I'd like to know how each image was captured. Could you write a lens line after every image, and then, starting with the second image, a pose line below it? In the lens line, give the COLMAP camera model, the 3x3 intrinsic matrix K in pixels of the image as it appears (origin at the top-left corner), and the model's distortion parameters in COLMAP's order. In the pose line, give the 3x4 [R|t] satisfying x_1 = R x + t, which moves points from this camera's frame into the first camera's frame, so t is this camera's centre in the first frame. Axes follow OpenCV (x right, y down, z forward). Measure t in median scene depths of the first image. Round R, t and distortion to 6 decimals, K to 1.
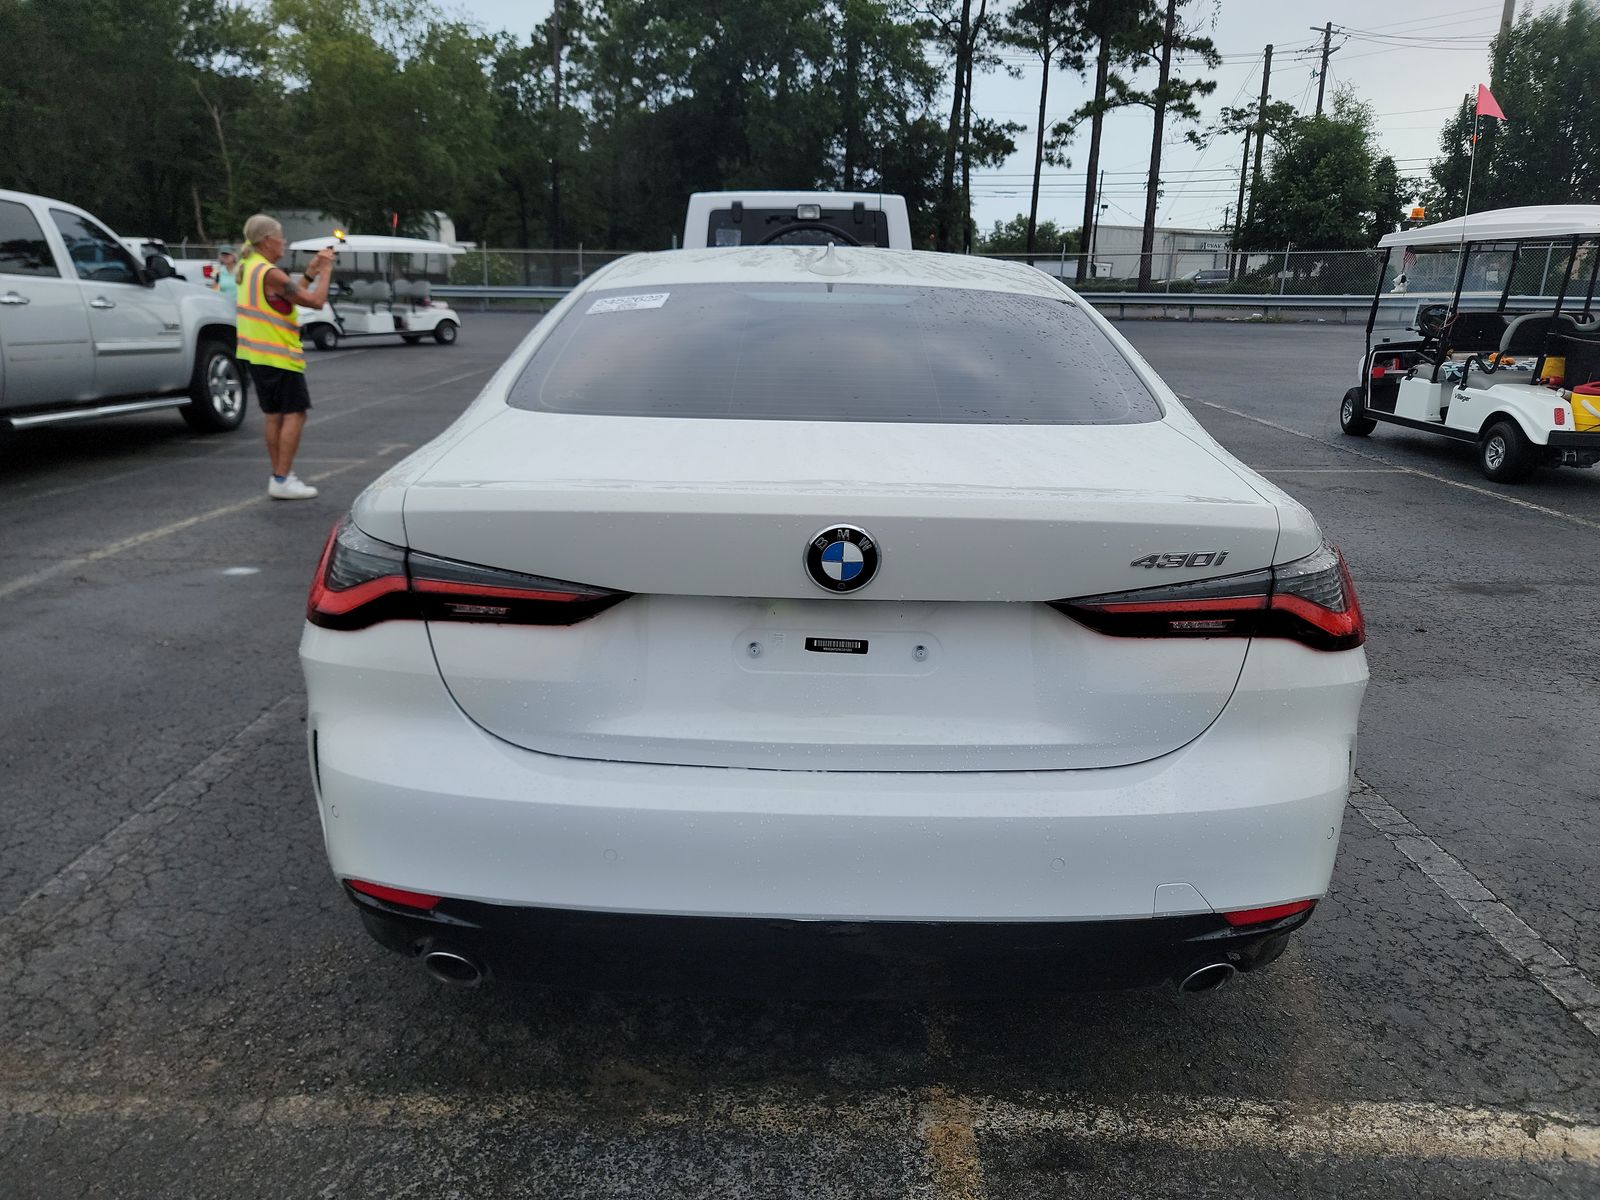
lens RADIAL K [[1120.3, 0, 794.8], [0, 1120.3, 595.5], [0, 0, 1]] dist [0.067862, -0.061842]
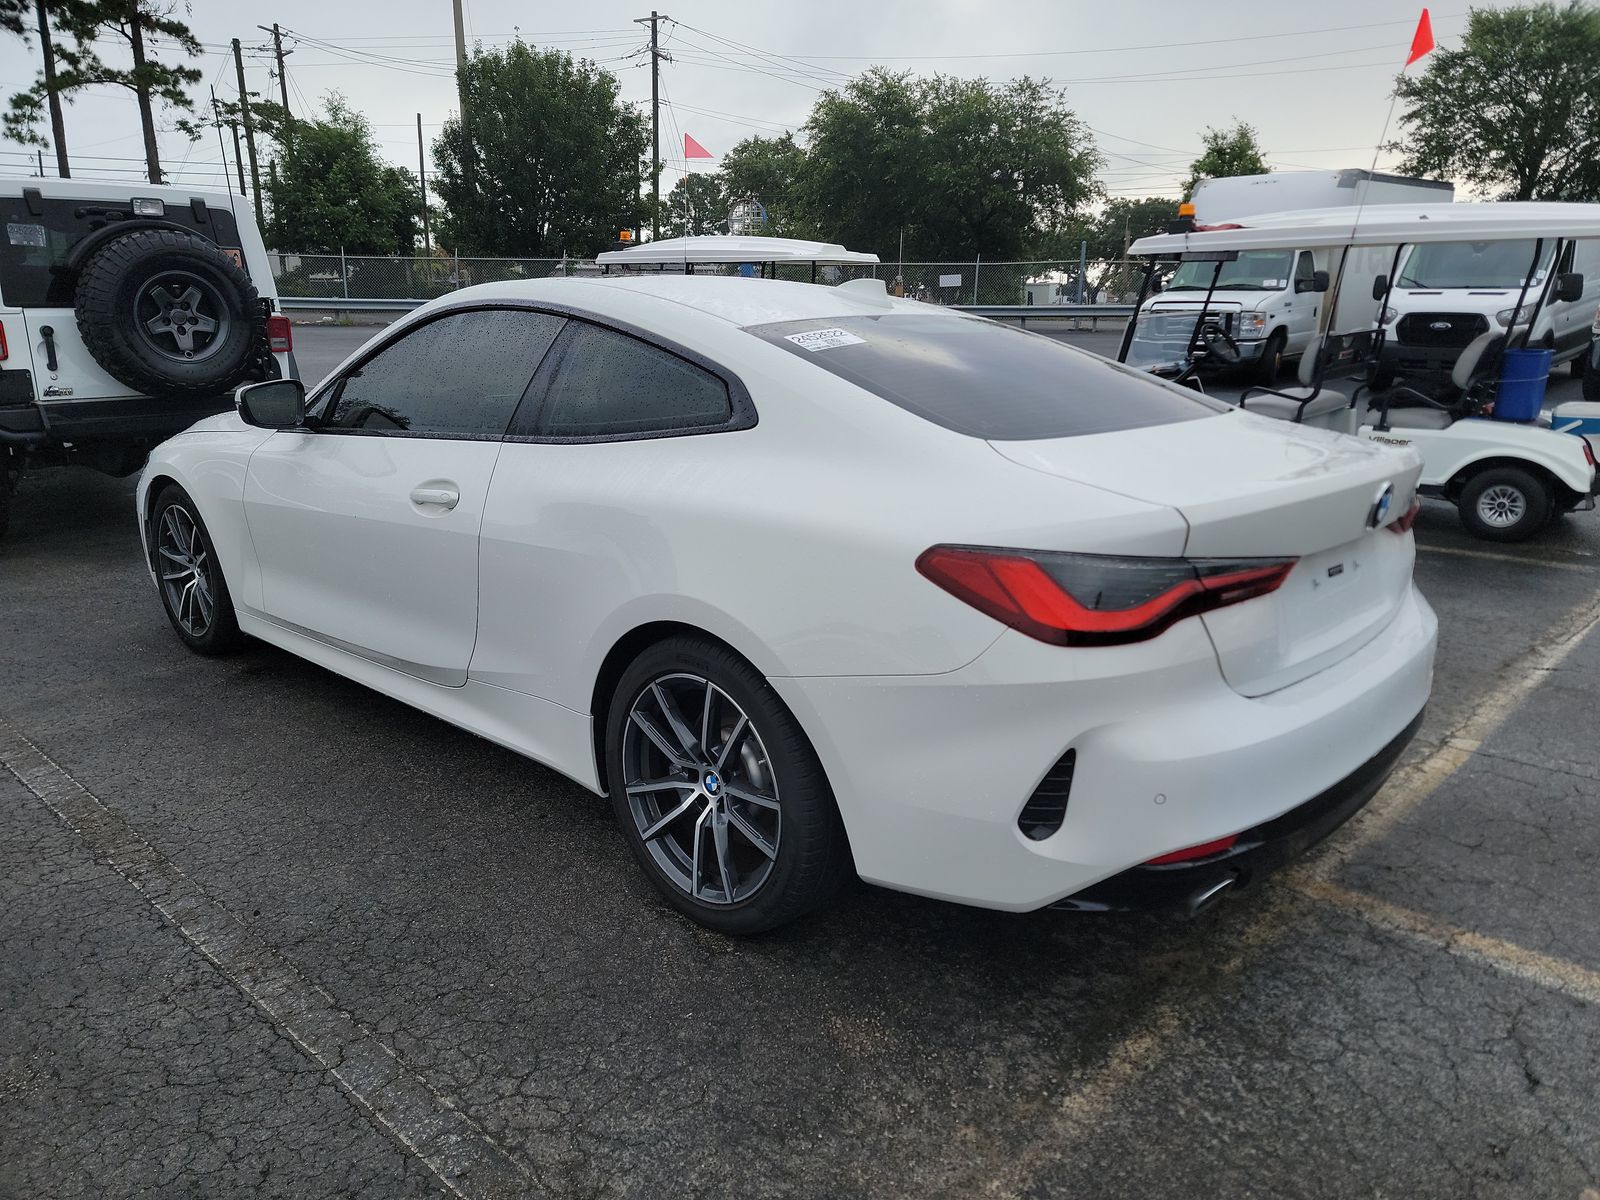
lens RADIAL K [[1116.8, 0, 800.0], [0, 1116.8, 600.0], [0, 0, 1]] dist [0.090309, -0.074485]
pose [[0.671341, -0.198751, 0.714002, -0.064169], [0.196550, 0.976622, 0.087048, -0.007879], [-0.714611, 0.081898, 0.694711, 0.020526]]
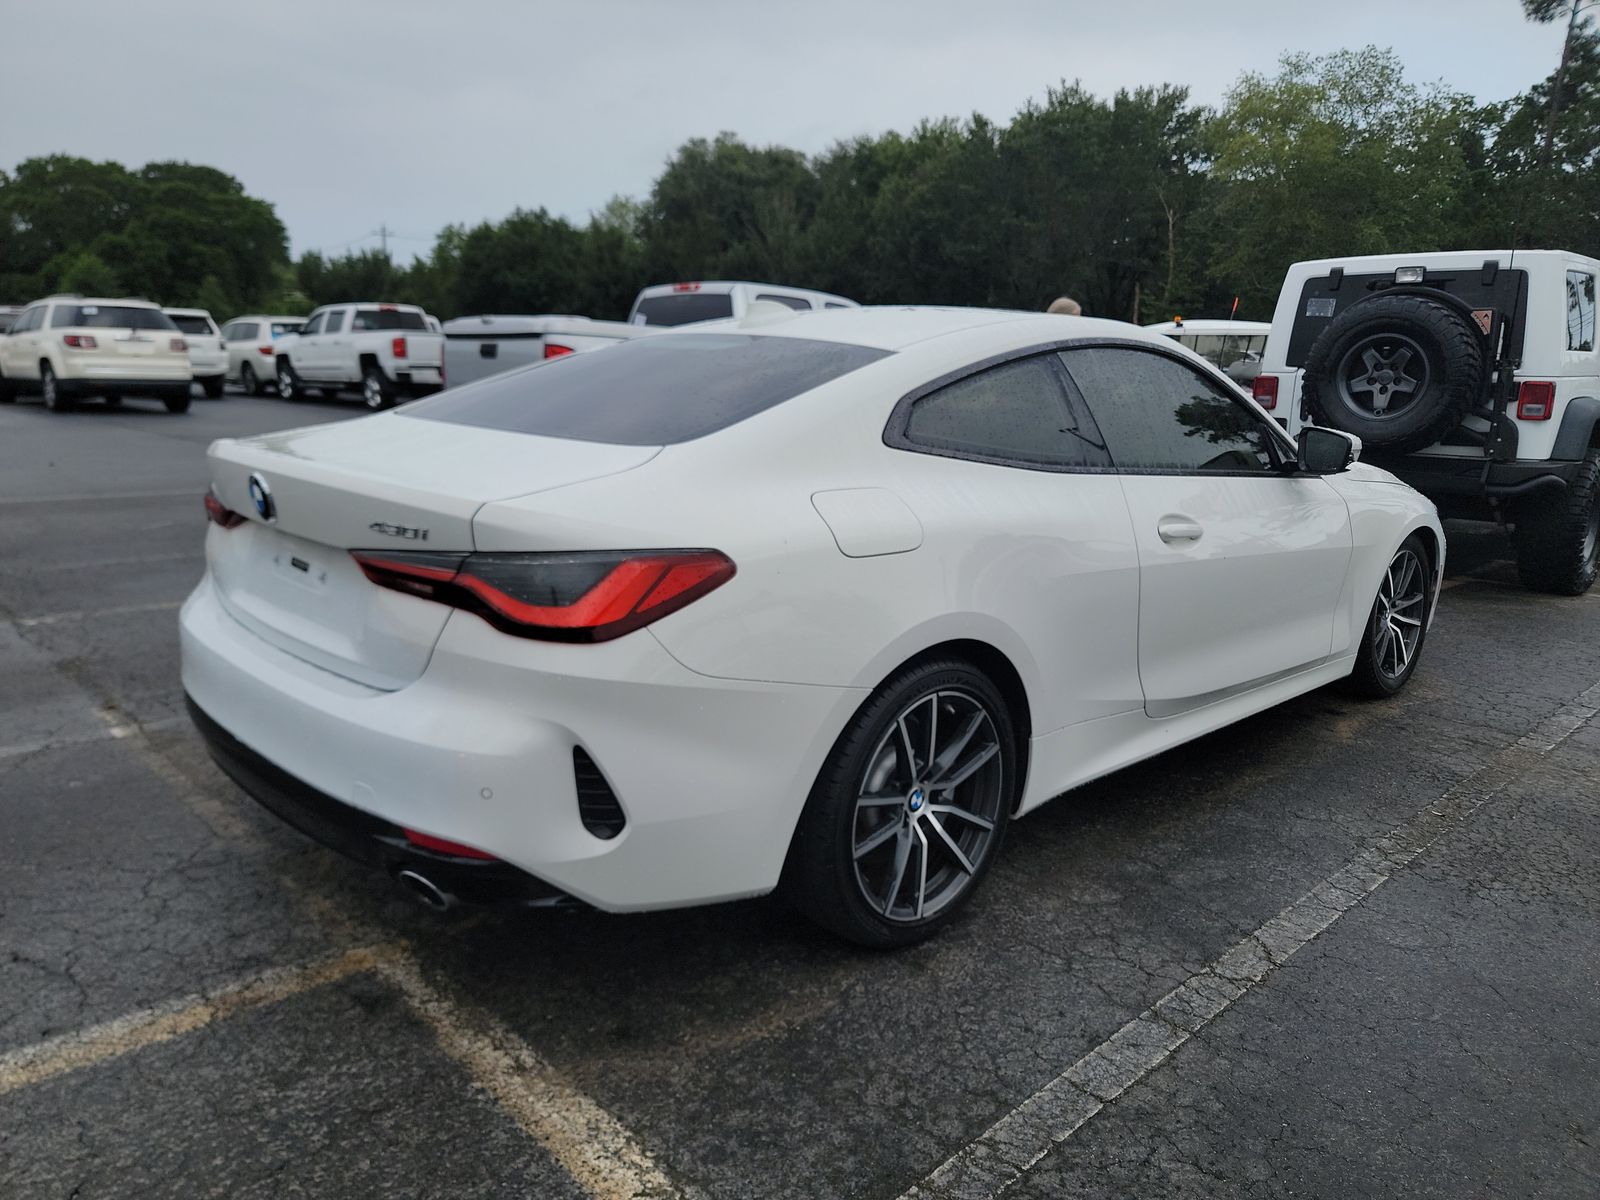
lens RADIAL K [[1130.3, 0, 800.0], [0, 1130.3, 600.0], [0, 0, 1]] dist [0.022945, -0.006391]
pose [[0.703015, 0.155592, -0.693946, 0.065531], [-0.202800, 0.979119, 0.014080, -0.002701], [0.681647, 0.130834, 0.719889, 0.016896]]
